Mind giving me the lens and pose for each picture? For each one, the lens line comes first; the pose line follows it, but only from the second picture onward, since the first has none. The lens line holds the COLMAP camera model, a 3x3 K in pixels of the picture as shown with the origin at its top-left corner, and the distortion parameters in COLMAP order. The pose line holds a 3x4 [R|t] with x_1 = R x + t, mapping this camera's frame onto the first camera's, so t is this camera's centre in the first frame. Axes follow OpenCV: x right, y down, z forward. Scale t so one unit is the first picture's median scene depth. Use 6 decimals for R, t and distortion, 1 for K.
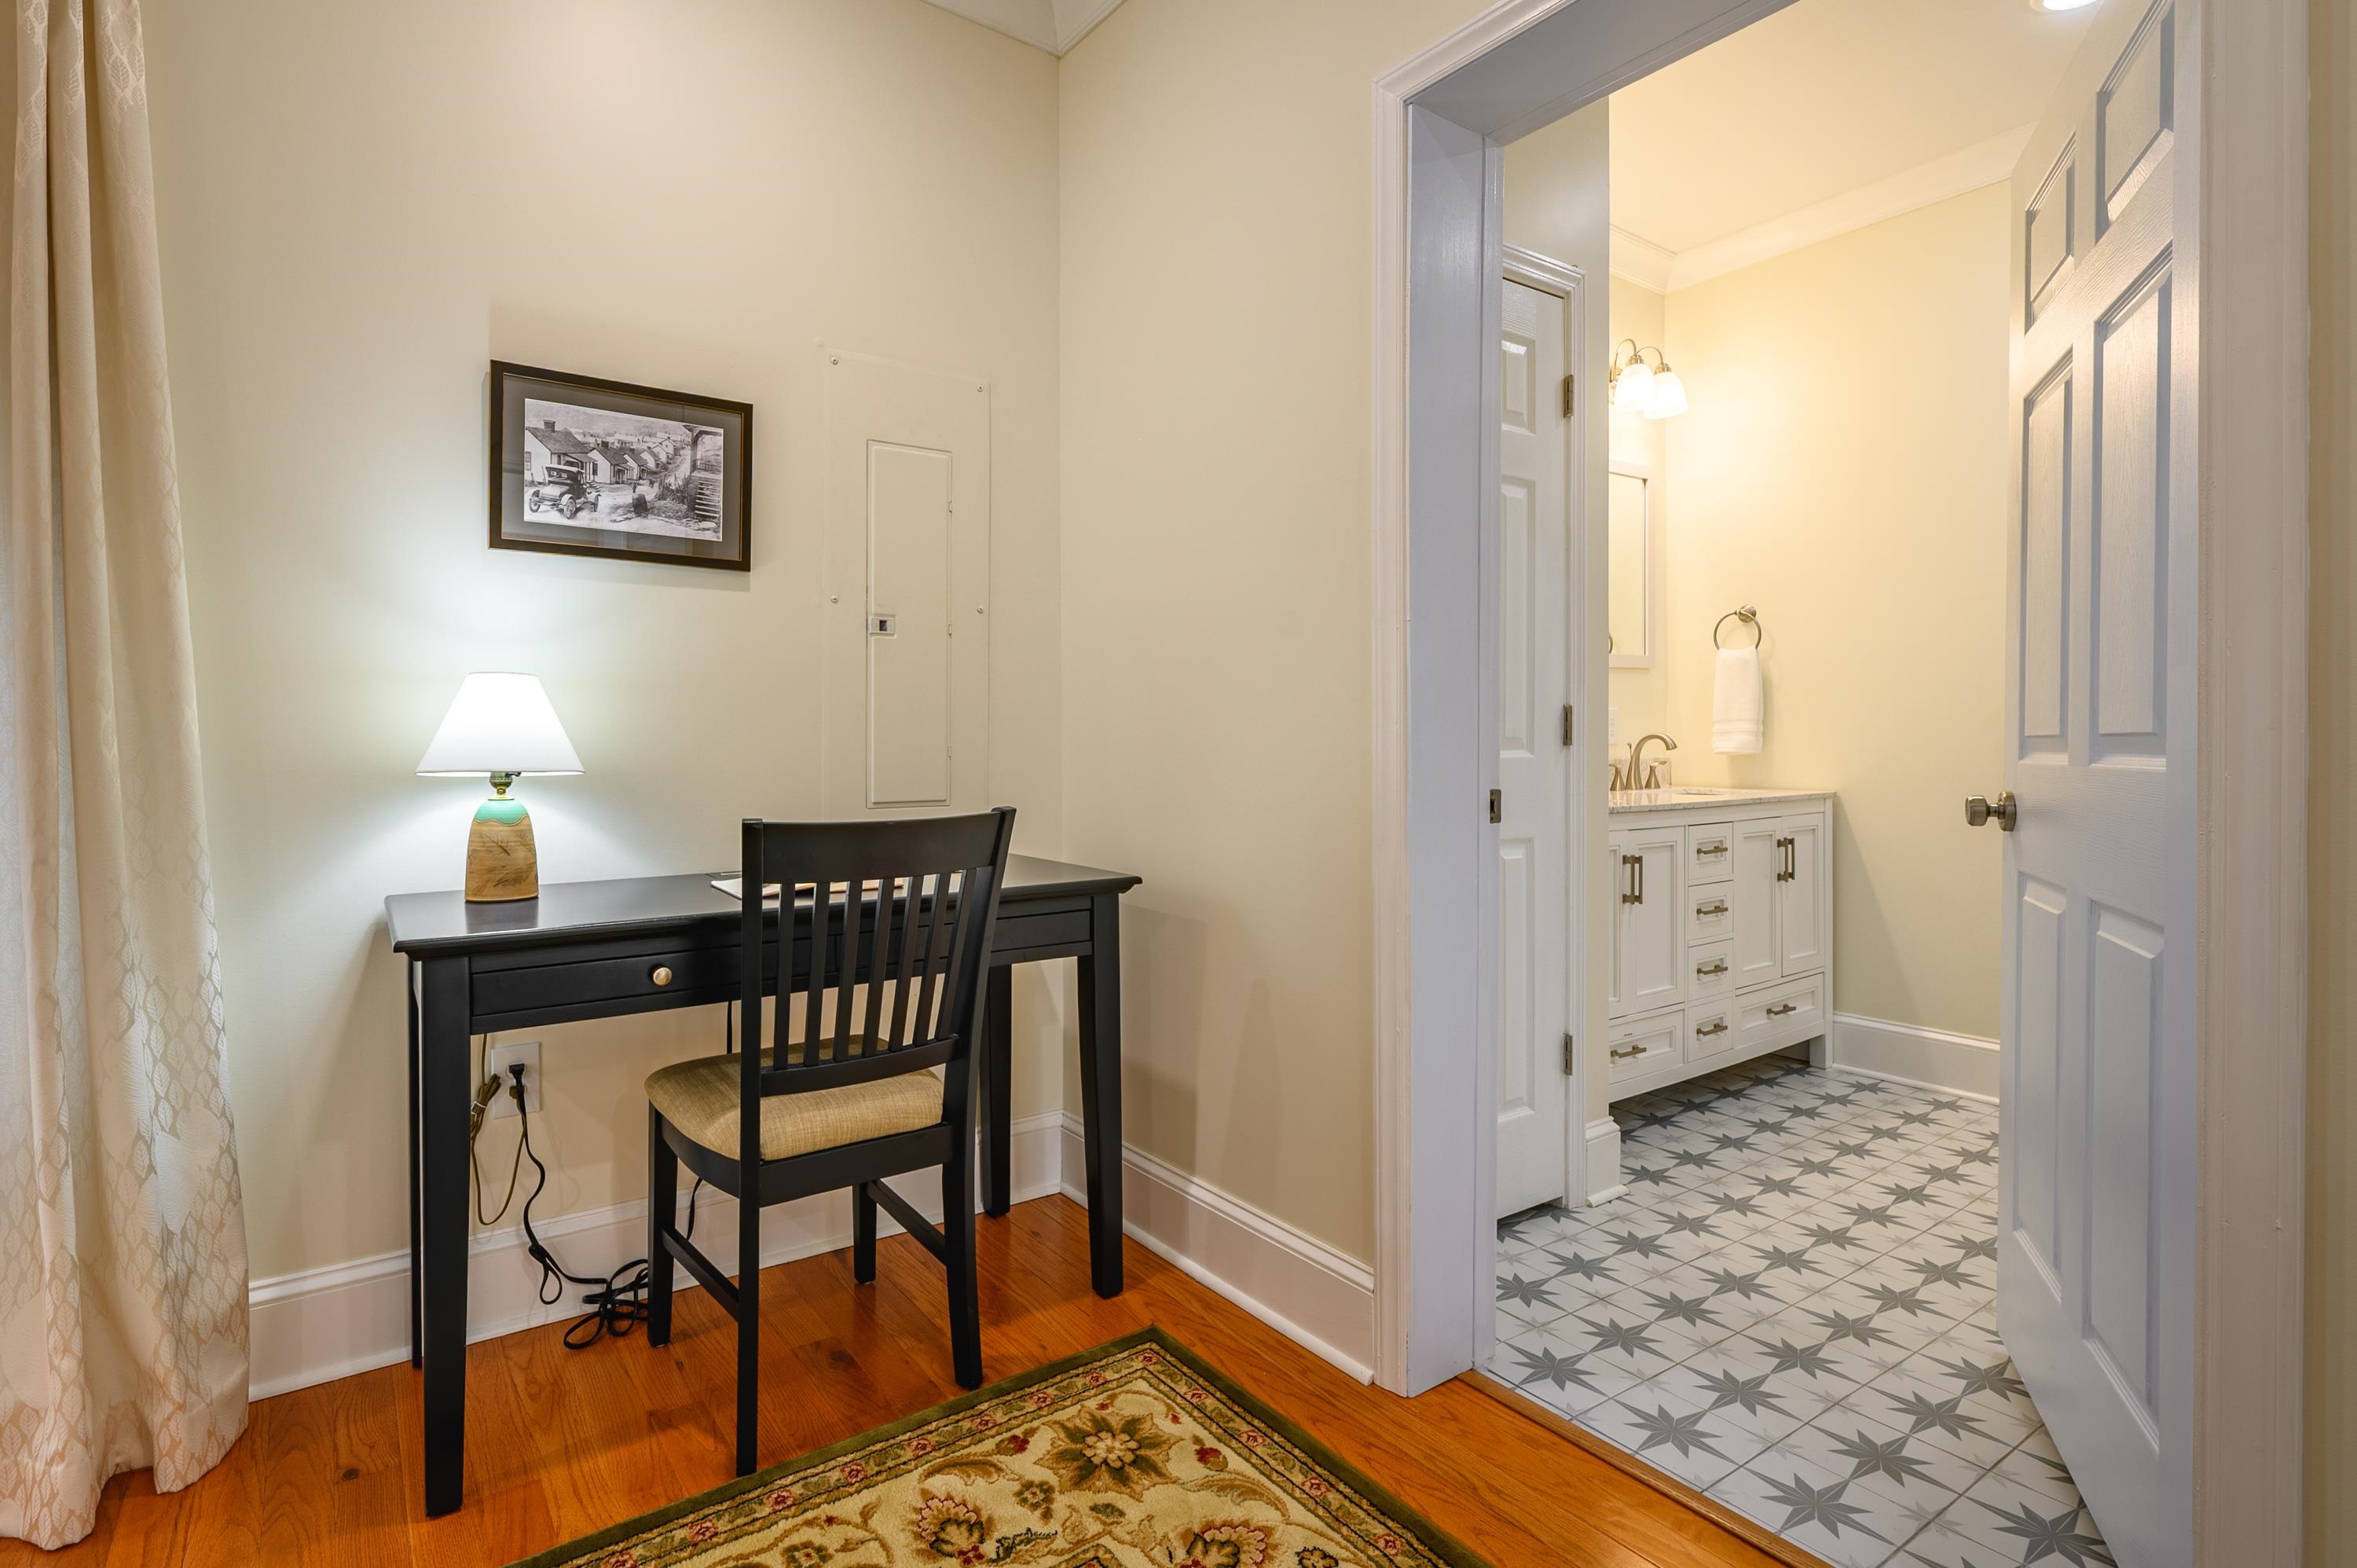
lens RADIAL K [[1103.1, 0, 1026.8], [0, 1103.1, 754.9], [0, 0, 1]] dist [-0.017489, -0.000474]
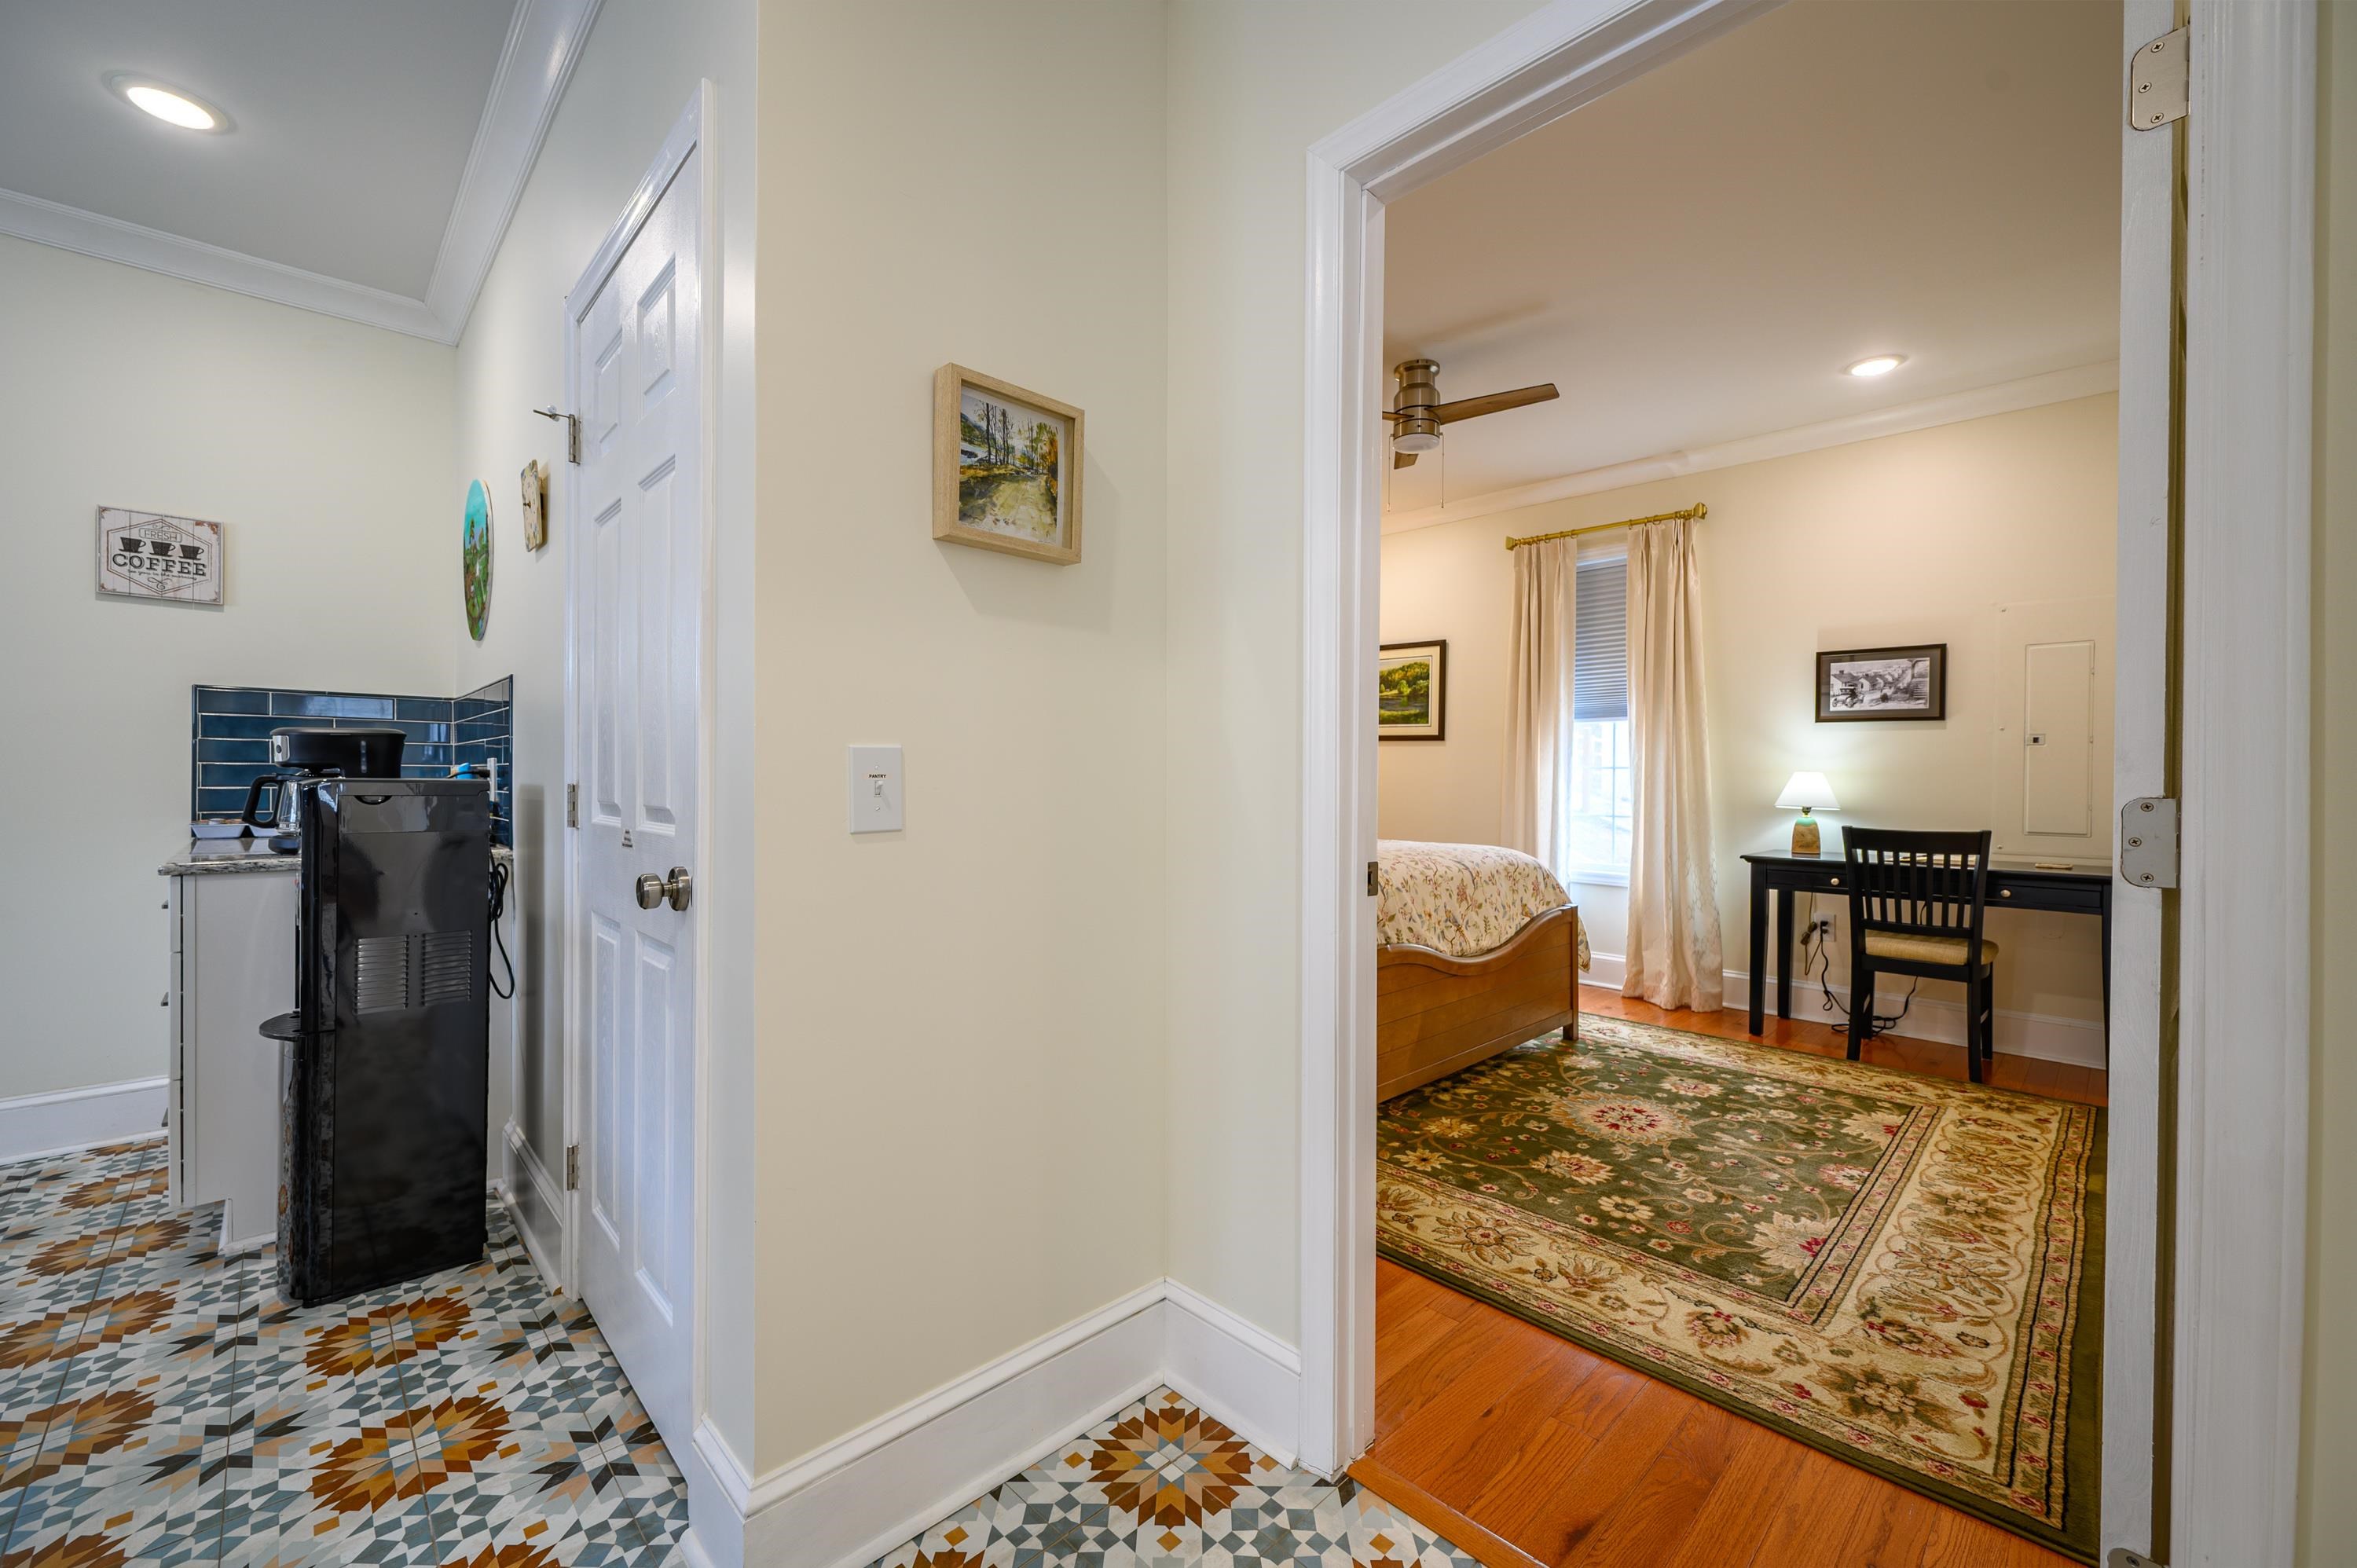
lens RADIAL K [[941.0, 0, 1168.4], [0, 941.0, 780.8], [0, 0, 1]] dist [-0.007359, 0.003294]
pose [[0.193836, 0.009857, -0.980984, 1.404376], [-0.017594, 0.999824, 0.006570, -0.035213], [0.980876, 0.015986, 0.193975, -0.952992]]
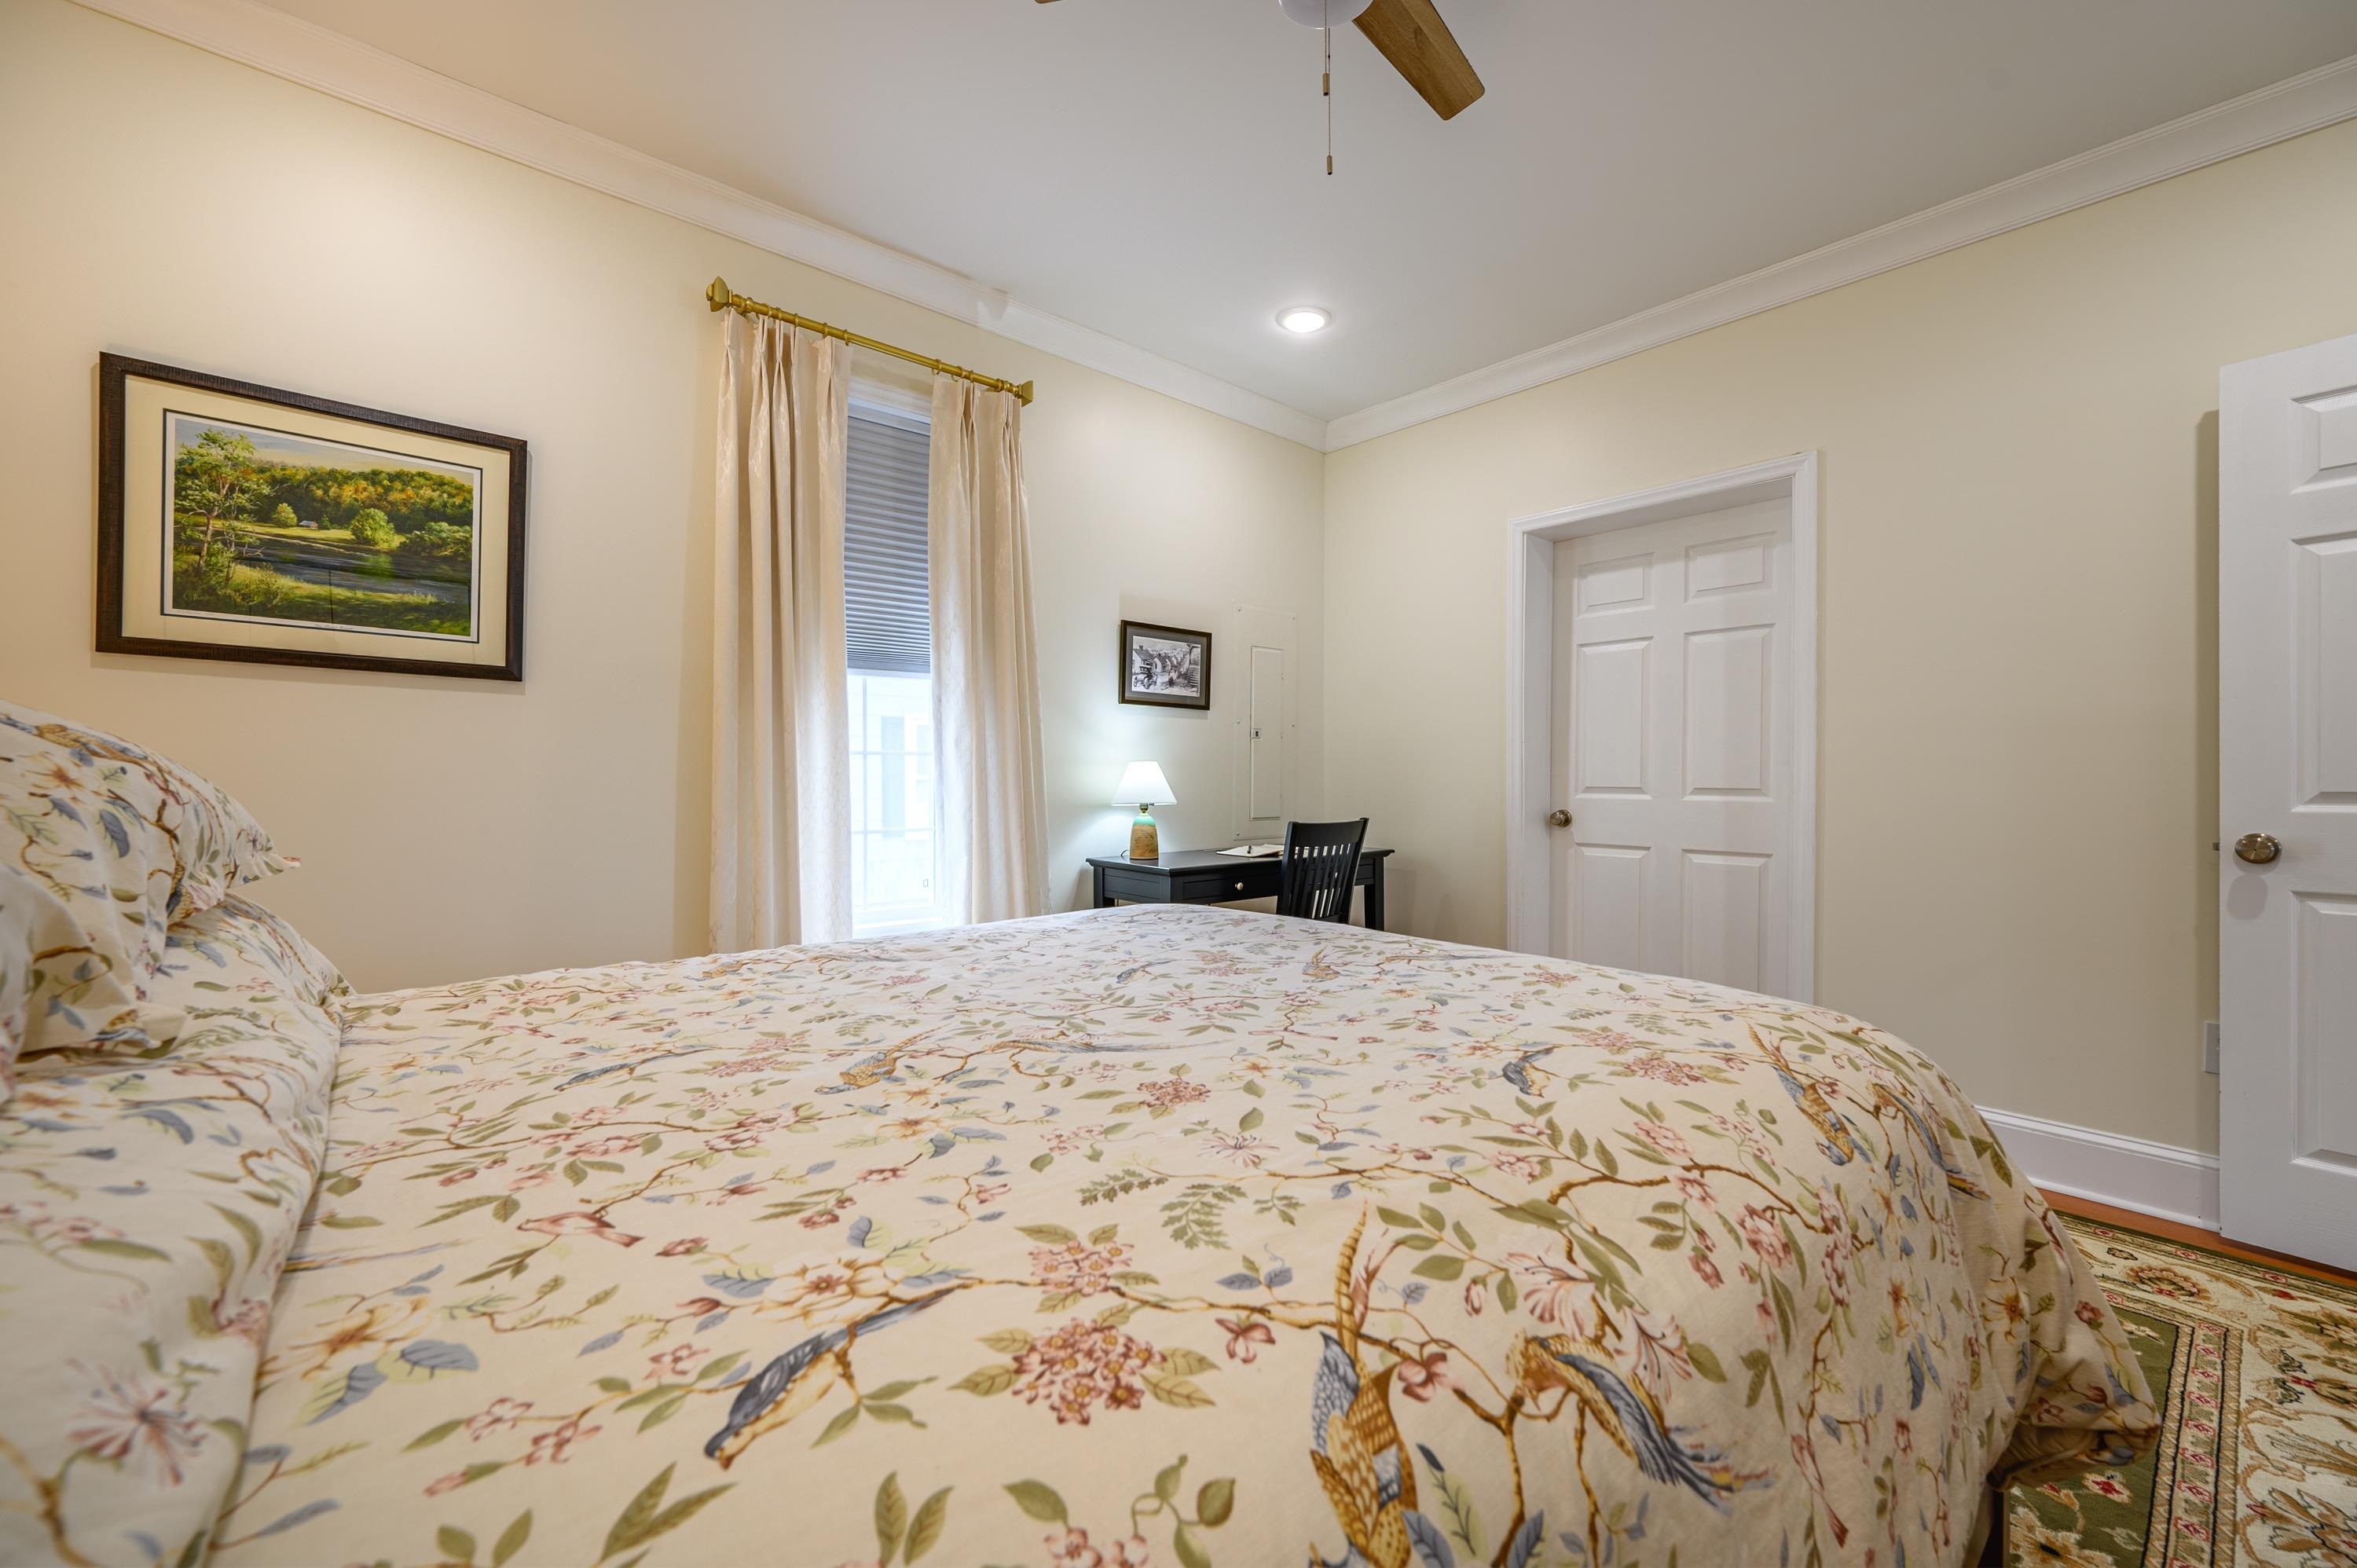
lens RADIAL K [[941.0, 0, 1175.7], [0, 941.0, 779.6], [0, 0, 1]] dist [-0.007359, 0.003294]
pose [[0.990406, 0.000114, 0.138189, -0.628376], [0.001897, 0.999894, -0.014418, -0.006728], [-0.138176, 0.014542, 0.990301, -0.882480]]
